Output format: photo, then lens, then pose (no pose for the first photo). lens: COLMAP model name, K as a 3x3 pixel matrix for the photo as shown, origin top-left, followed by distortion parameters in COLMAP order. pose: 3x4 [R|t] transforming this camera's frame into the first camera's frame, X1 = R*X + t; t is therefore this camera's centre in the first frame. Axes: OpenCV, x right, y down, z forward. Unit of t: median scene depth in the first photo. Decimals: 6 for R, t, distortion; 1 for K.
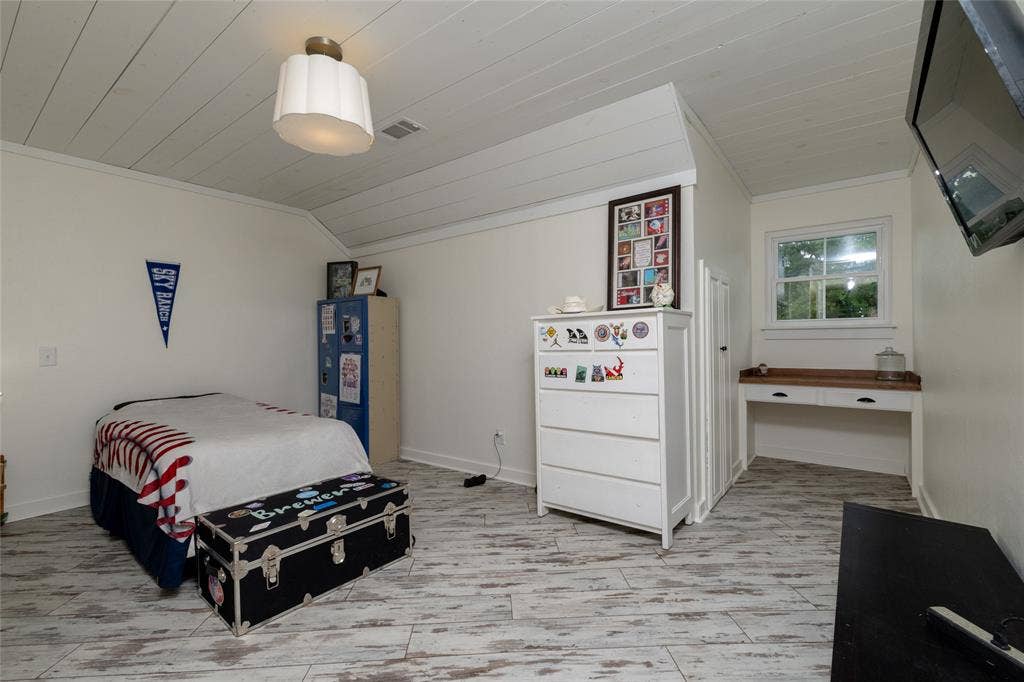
lens RADIAL K [[439.7, 0, 510.4], [0, 439.7, 333.3], [0, 0, 1]] dist [0.000163, 0.000966]
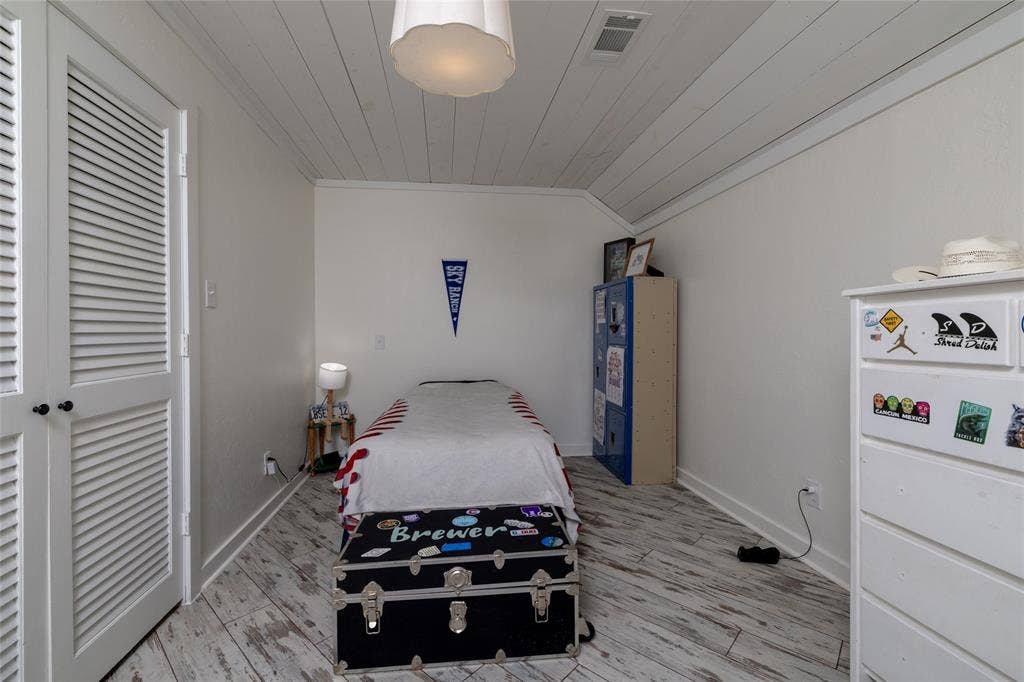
lens RADIAL K [[439.7, 0, 510.4], [0, 439.7, 333.3], [0, 0, 1]] dist [0.000163, 0.000966]
pose [[0.709534, 0.014759, -0.704517, 0.137787], [0.005646, 0.999629, 0.026627, -0.004545], [0.704649, -0.022870, 0.709188, 0.383848]]
